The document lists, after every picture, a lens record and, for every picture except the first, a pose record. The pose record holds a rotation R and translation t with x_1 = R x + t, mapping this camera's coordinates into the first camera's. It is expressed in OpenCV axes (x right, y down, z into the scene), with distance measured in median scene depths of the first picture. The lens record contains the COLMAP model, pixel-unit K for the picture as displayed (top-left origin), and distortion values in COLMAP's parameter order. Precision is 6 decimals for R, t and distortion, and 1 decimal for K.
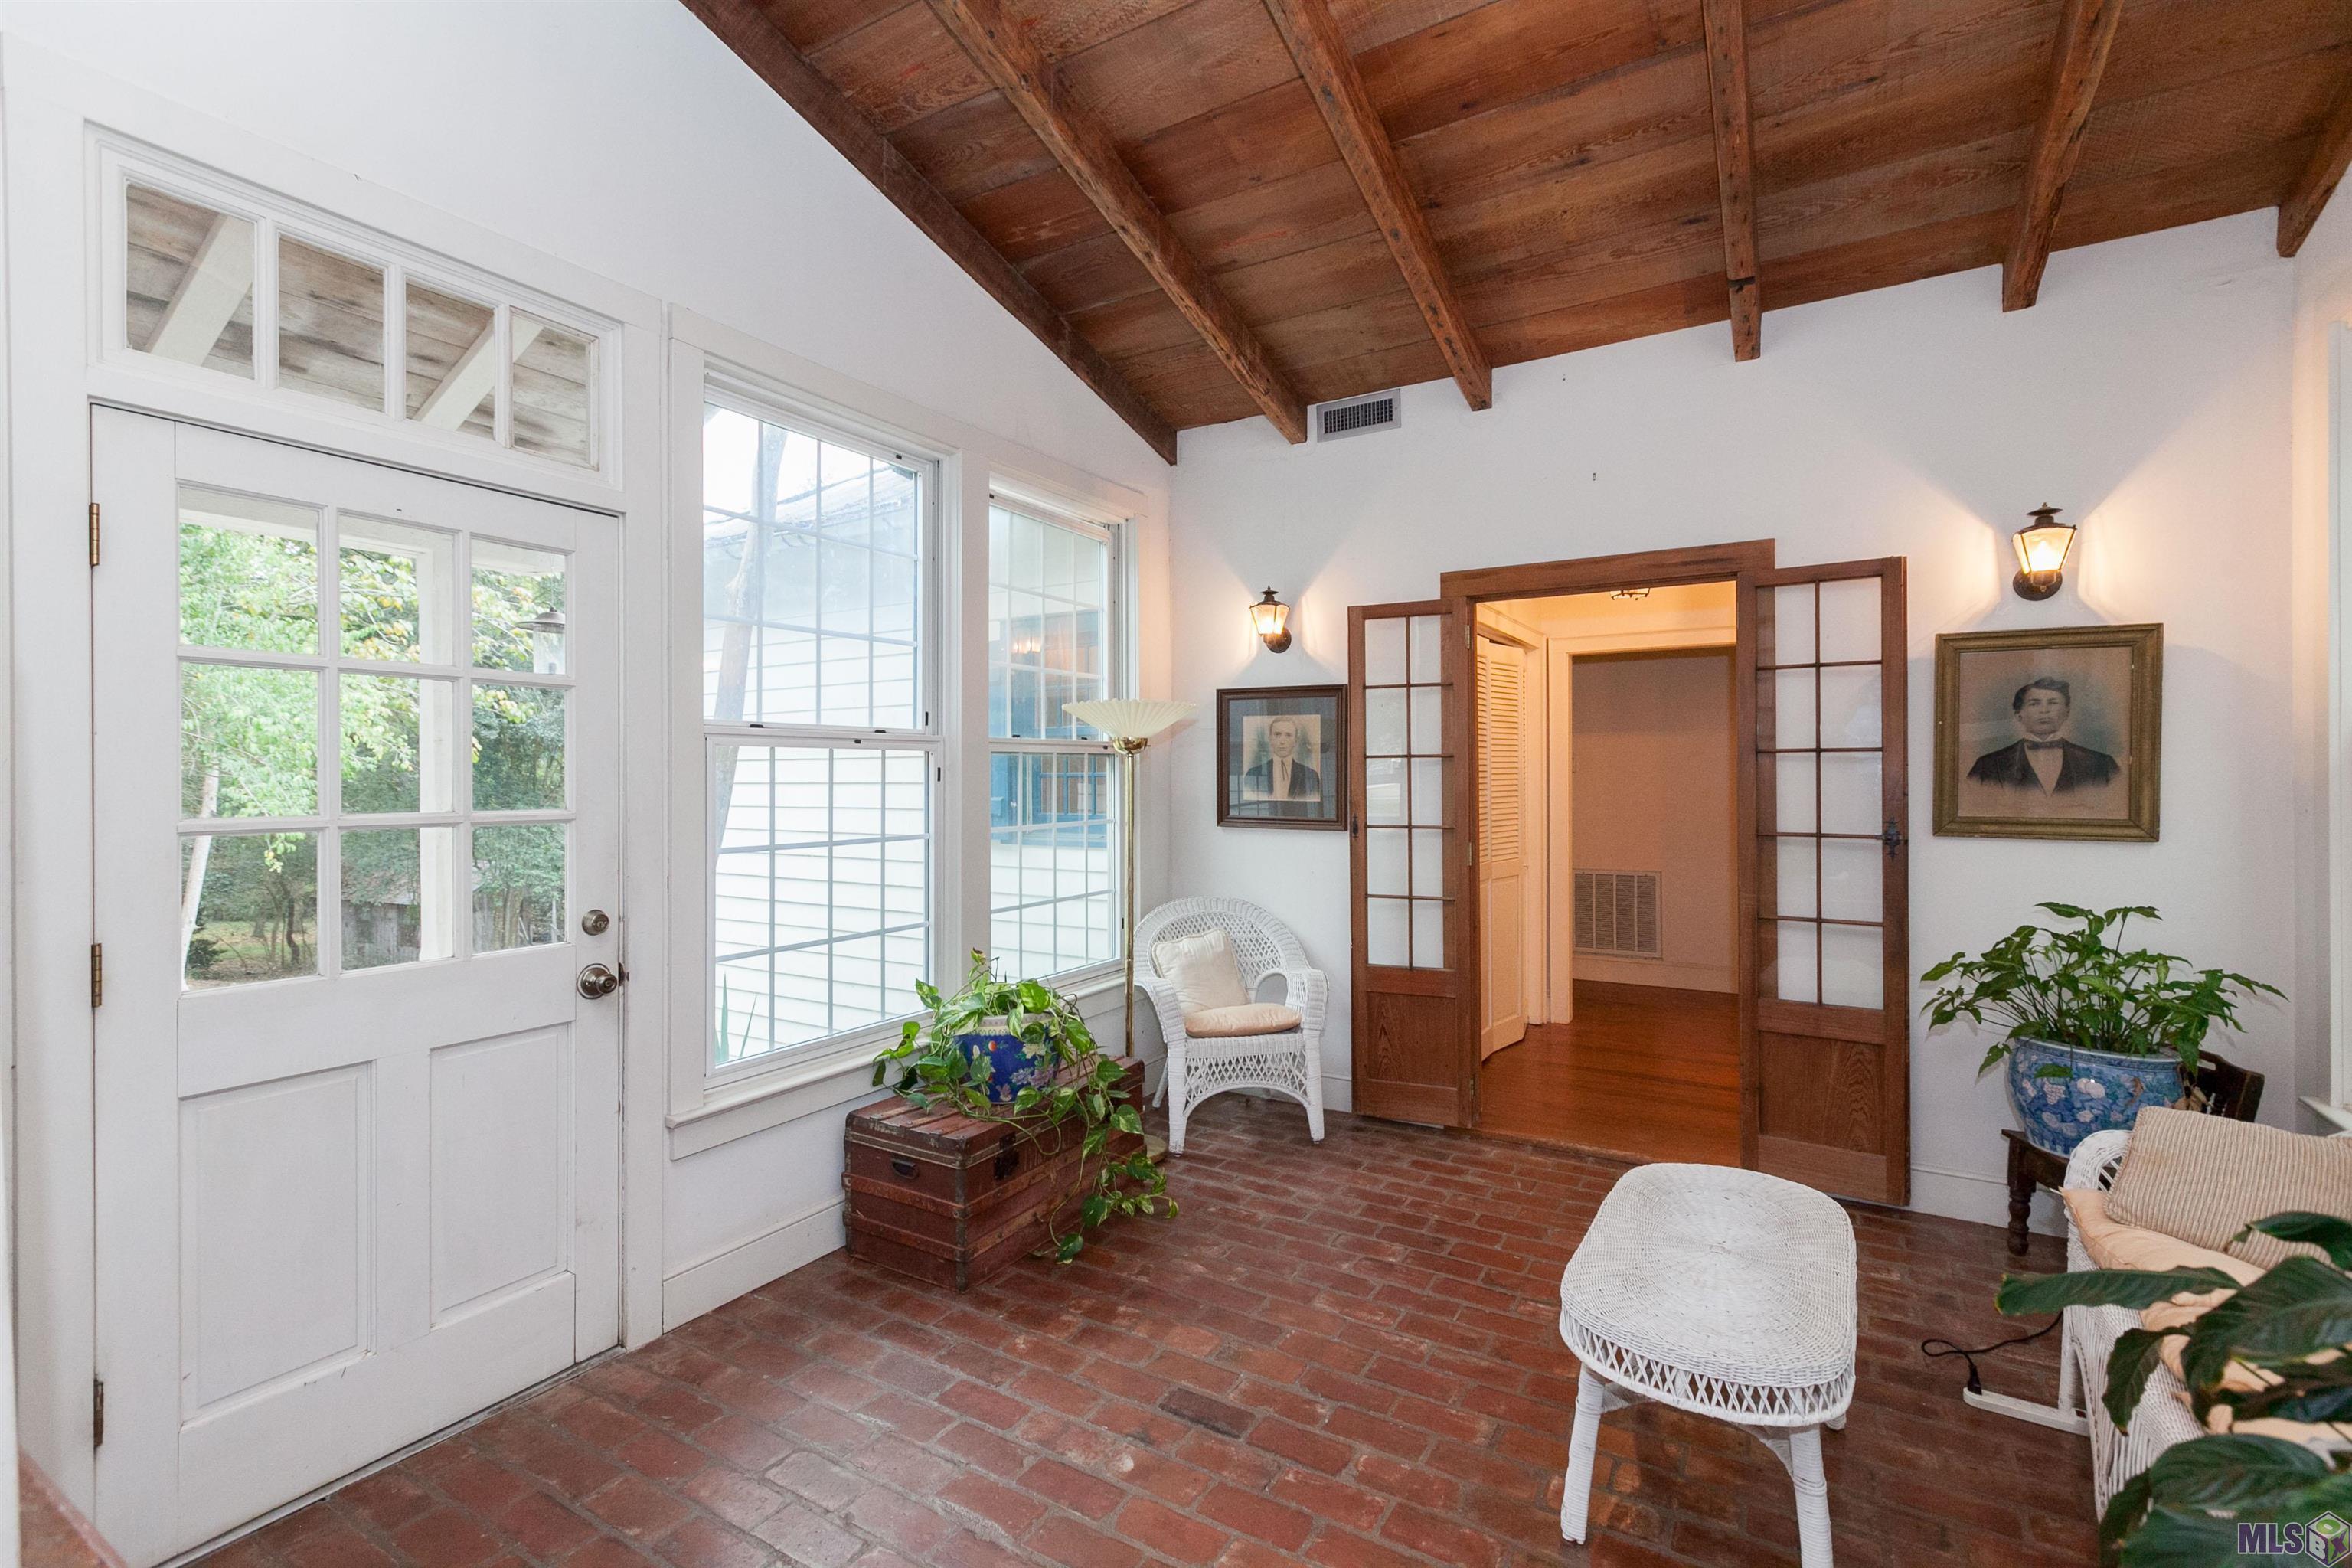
lens RADIAL K [[1063.7, 0, 1179.9], [0, 1063.7, 775.6], [0, 0, 1]] dist [0.000896, 0.000685]
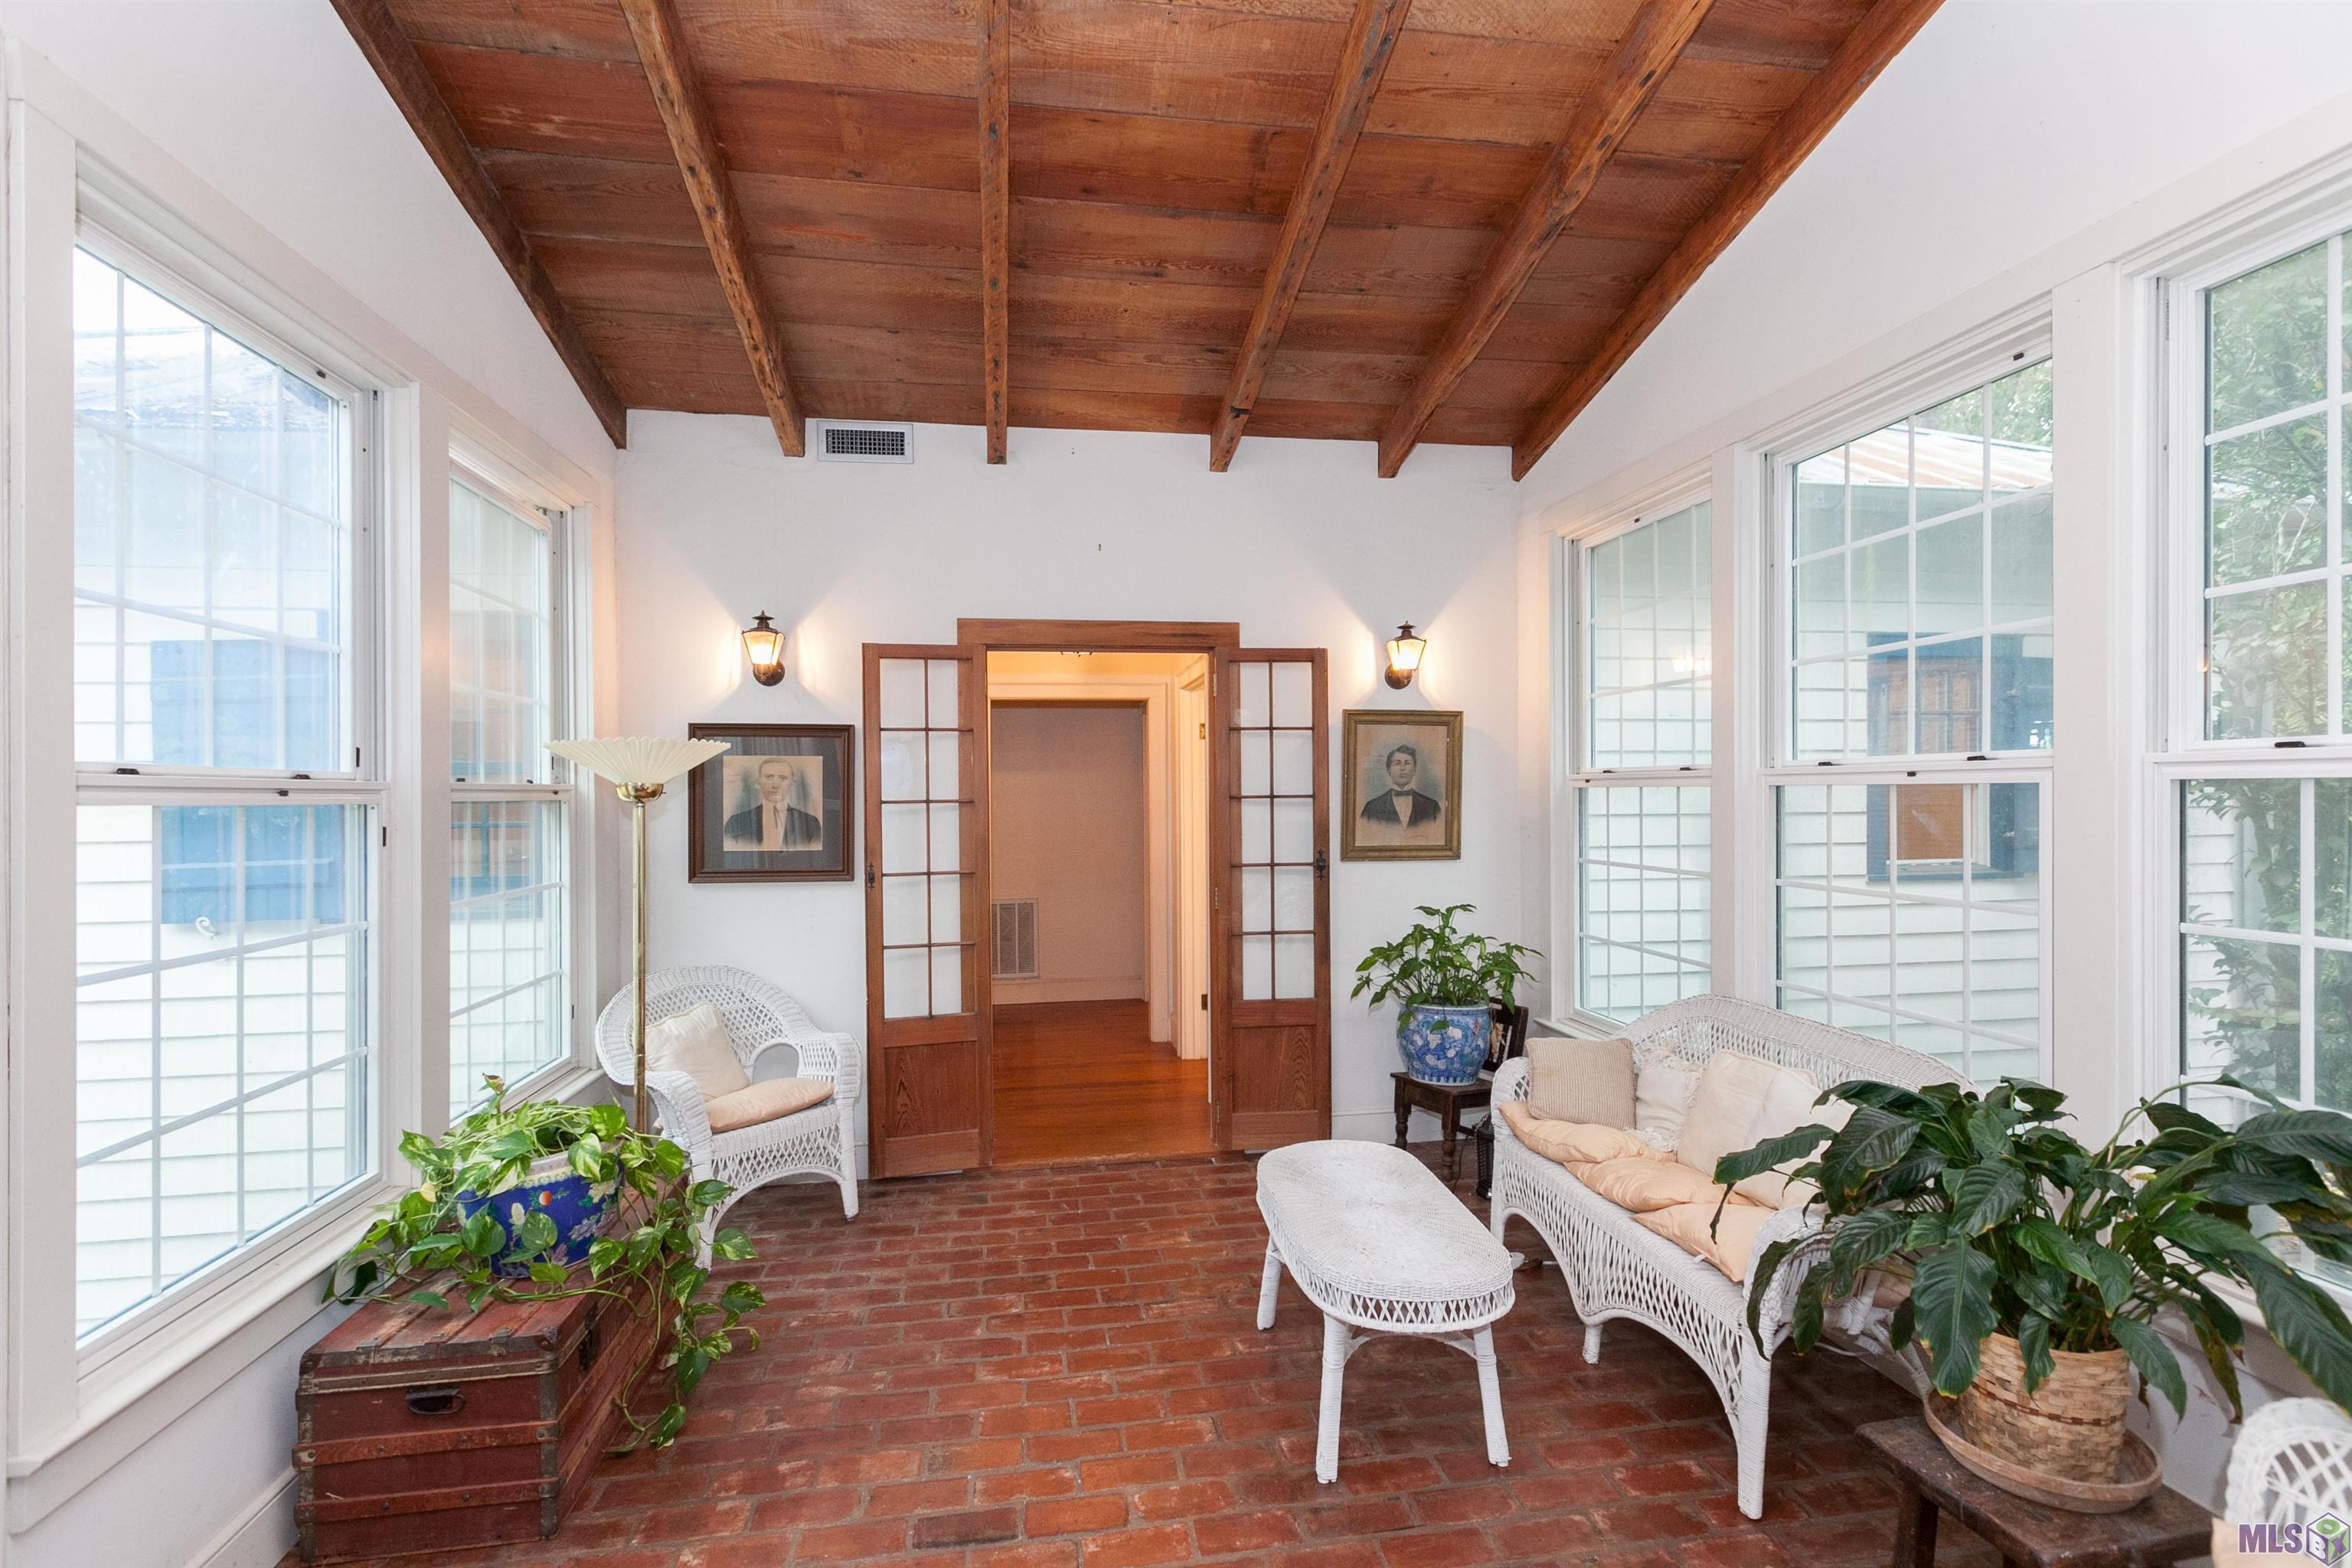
lens RADIAL K [[1063.7, 0, 1196.9], [0, 1063.7, 798.8], [0, 0, 1]] dist [0.000896, 0.000685]
pose [[0.753693, -0.005896, 0.657200, -0.298371], [0.008132, 0.999967, -0.000354, -0.022206], [-0.657176, 0.005611, 0.753716, 0.119578]]
